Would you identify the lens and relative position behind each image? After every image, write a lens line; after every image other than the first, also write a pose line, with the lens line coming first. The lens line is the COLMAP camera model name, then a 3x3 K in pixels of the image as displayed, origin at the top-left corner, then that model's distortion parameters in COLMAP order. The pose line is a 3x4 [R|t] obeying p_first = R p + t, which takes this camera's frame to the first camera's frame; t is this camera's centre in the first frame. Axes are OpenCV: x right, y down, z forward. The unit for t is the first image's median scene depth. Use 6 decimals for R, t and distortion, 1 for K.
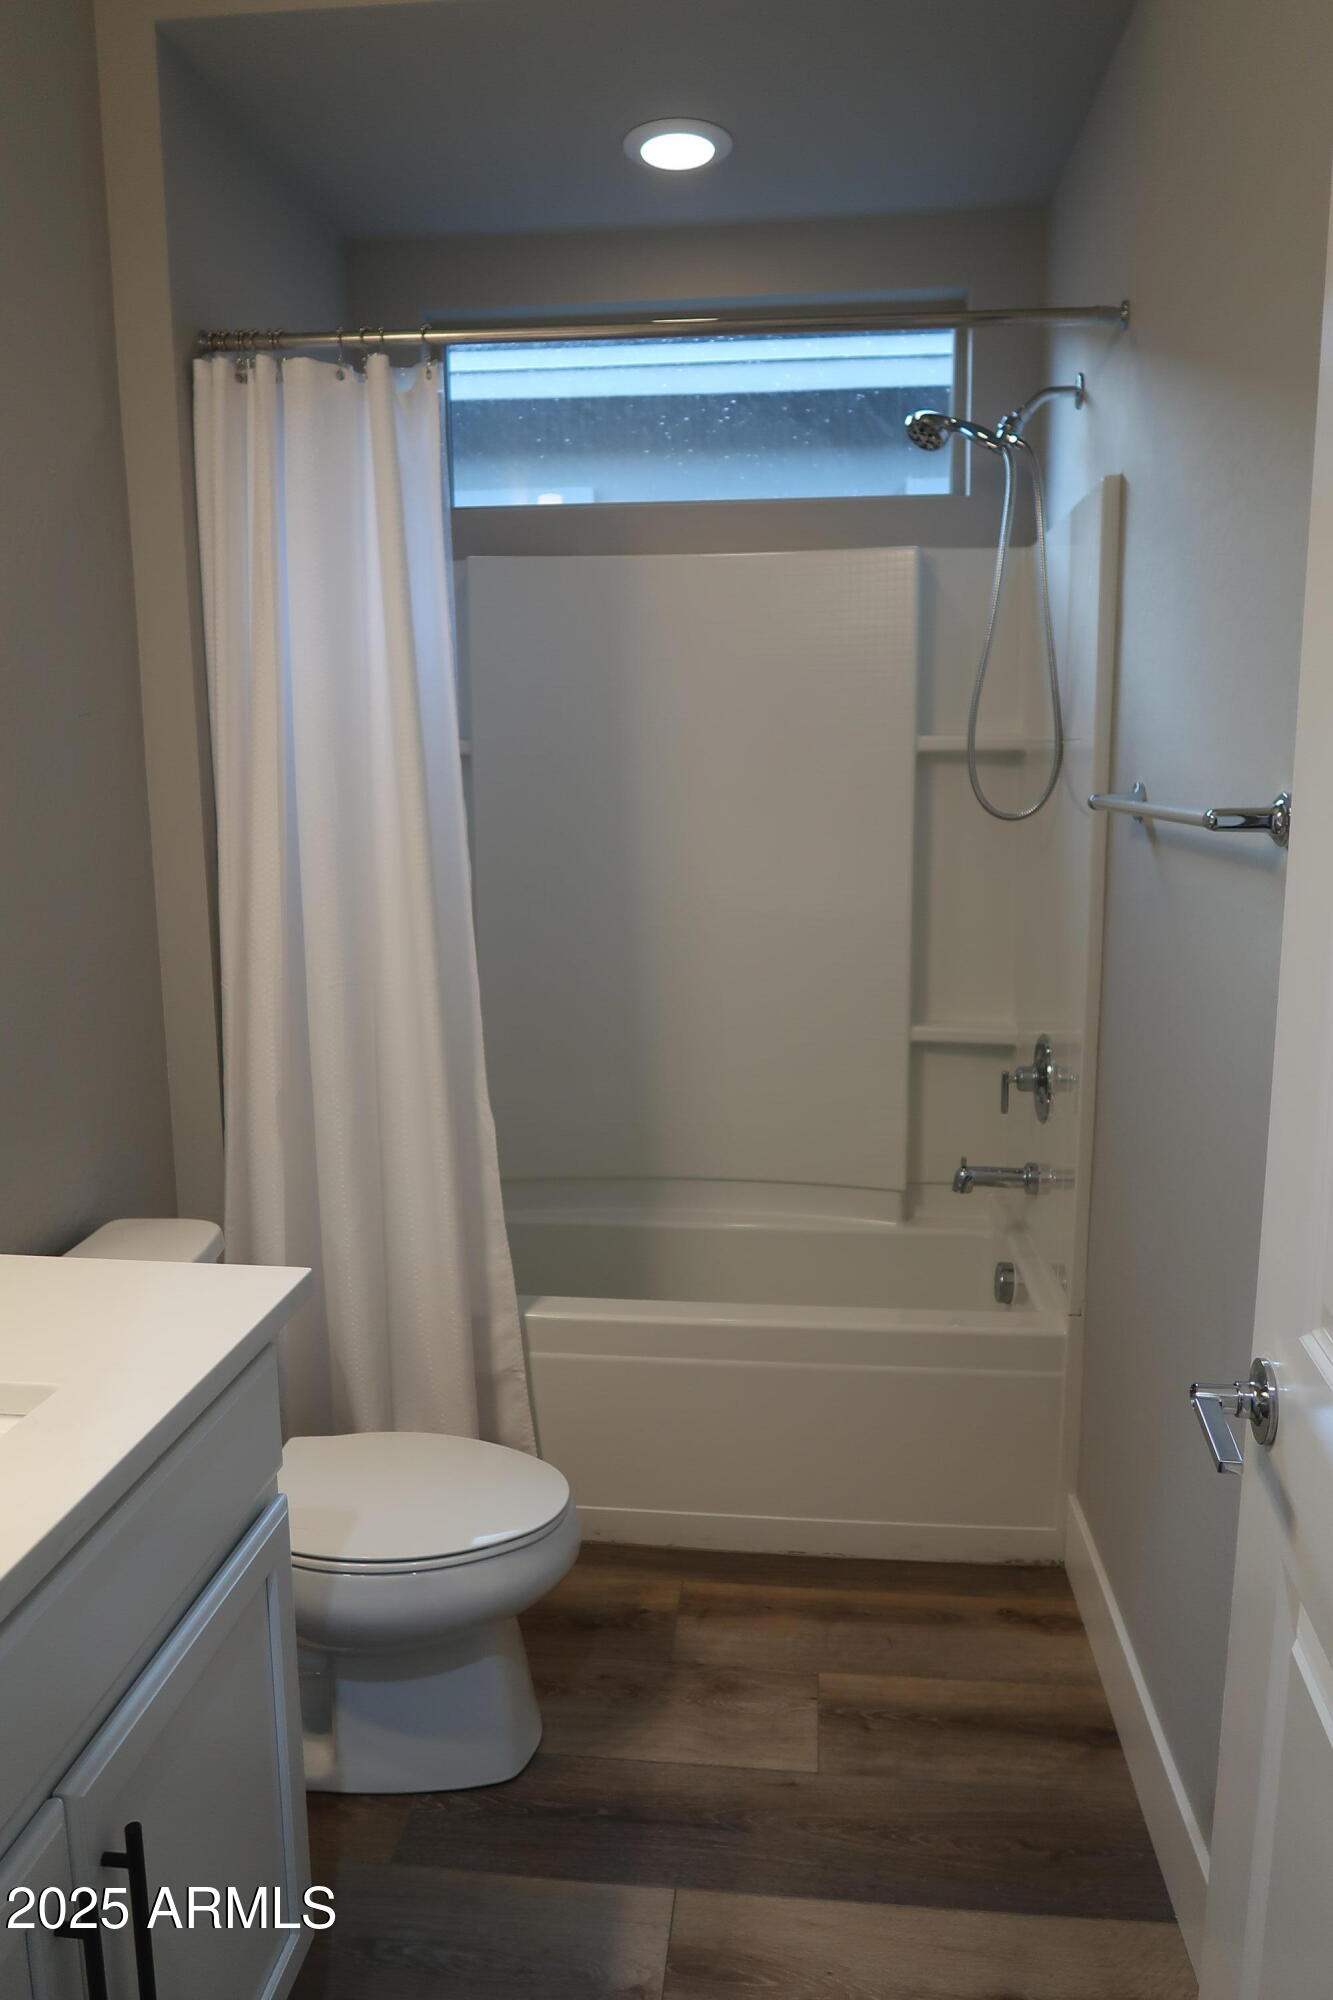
lens RADIAL K [[1373.6, 0, 660.4], [0, 1373.6, 995.9], [0, 0, 1]] dist [-0.029338, 0.004185]
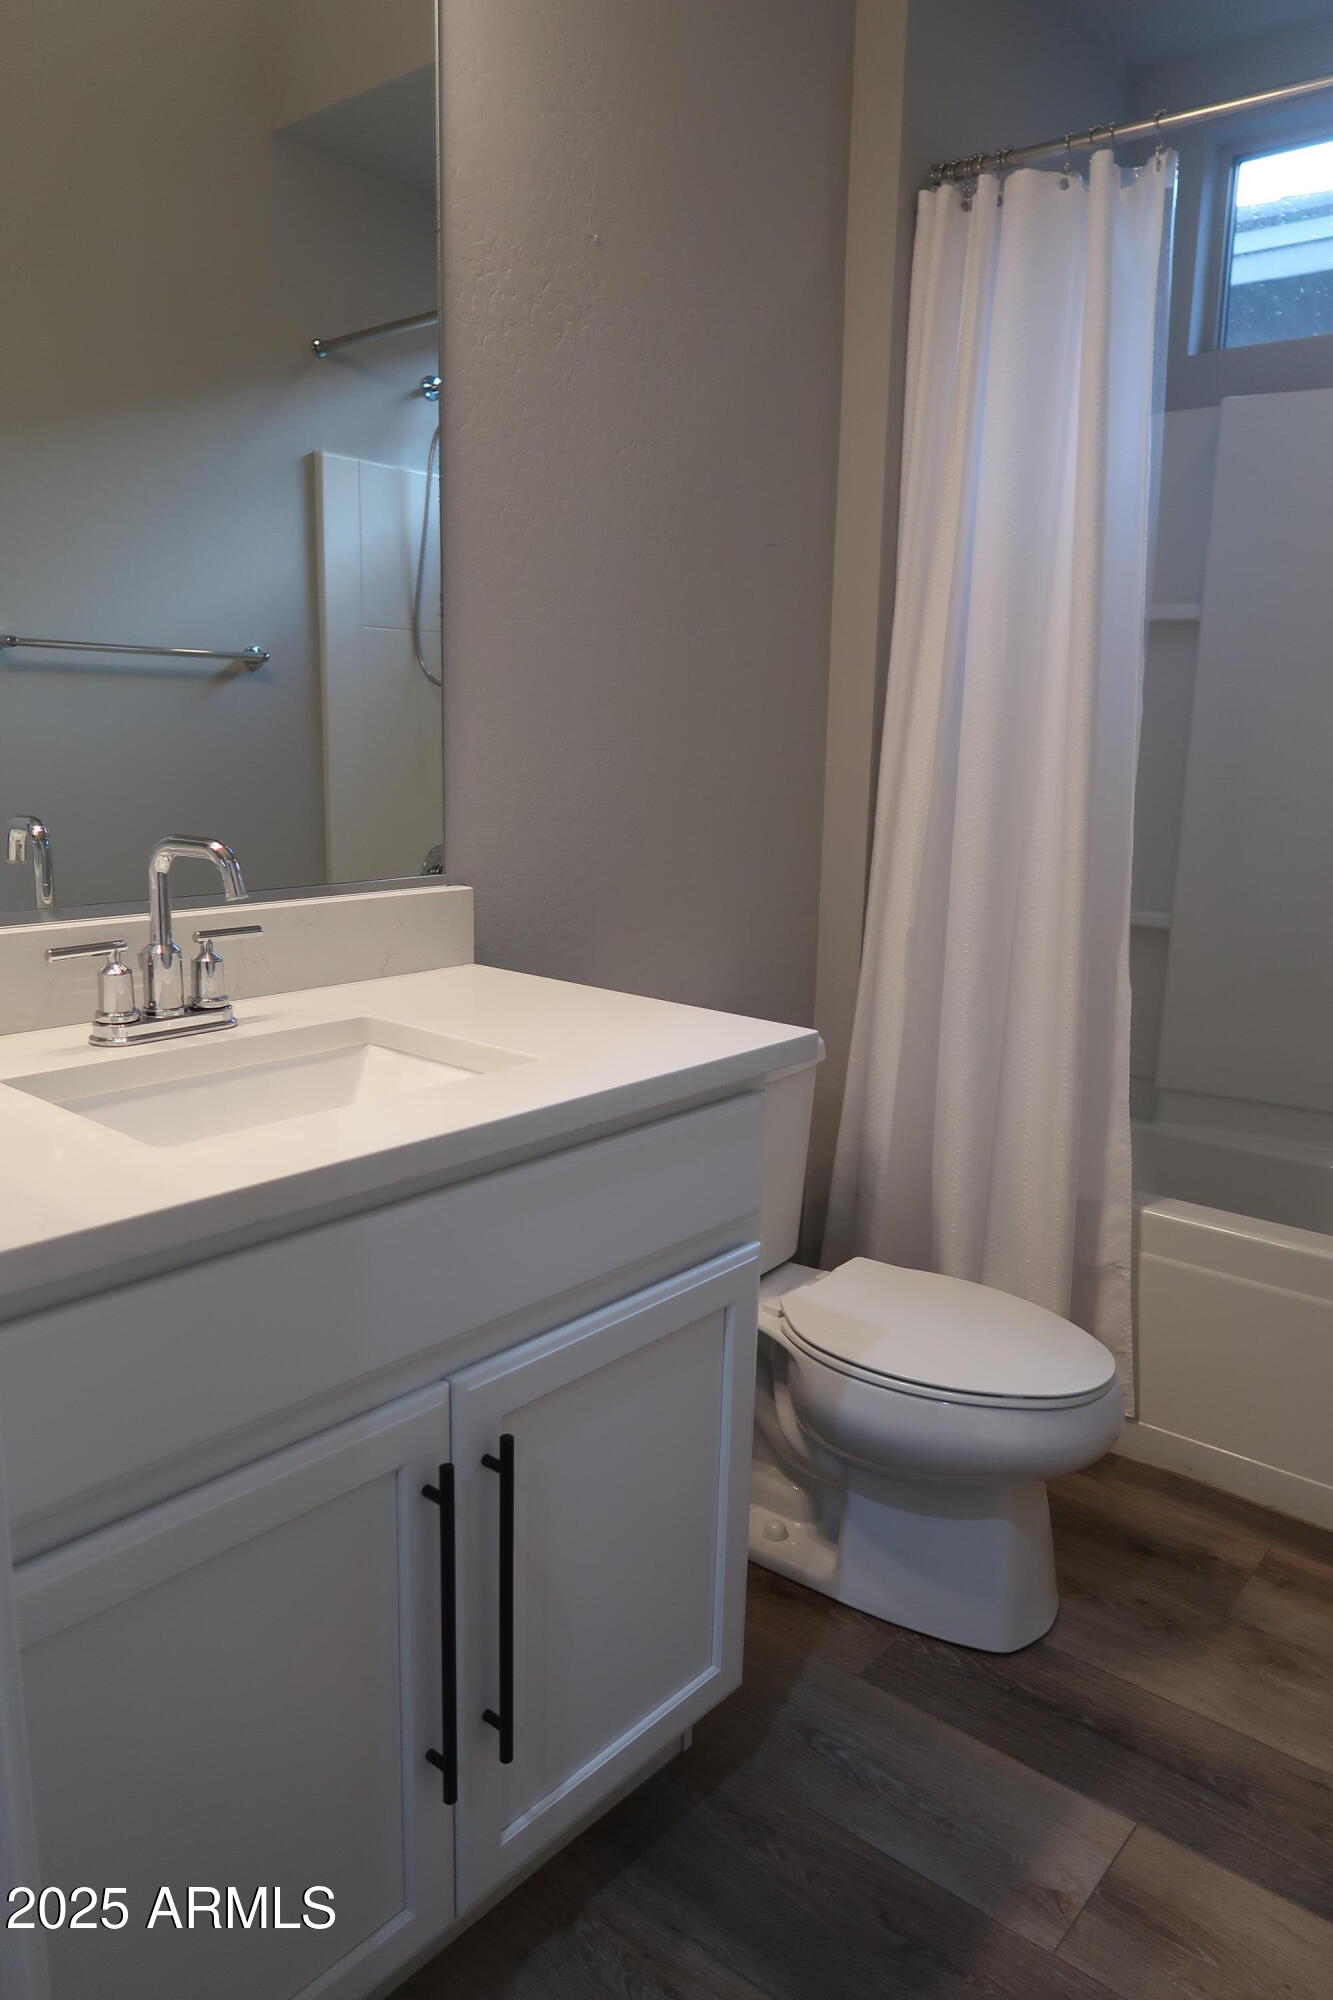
lens RADIAL K [[1373.6, 0, 653.4], [0, 1373.6, 997.7], [0, 0, 1]] dist [-0.029338, 0.004185]
pose [[0.829119, 0.135933, -0.542296, 0.123235], [-0.120561, 0.990641, 0.063990, 0.083756], [0.545919, 0.012324, 0.837747, 0.063565]]
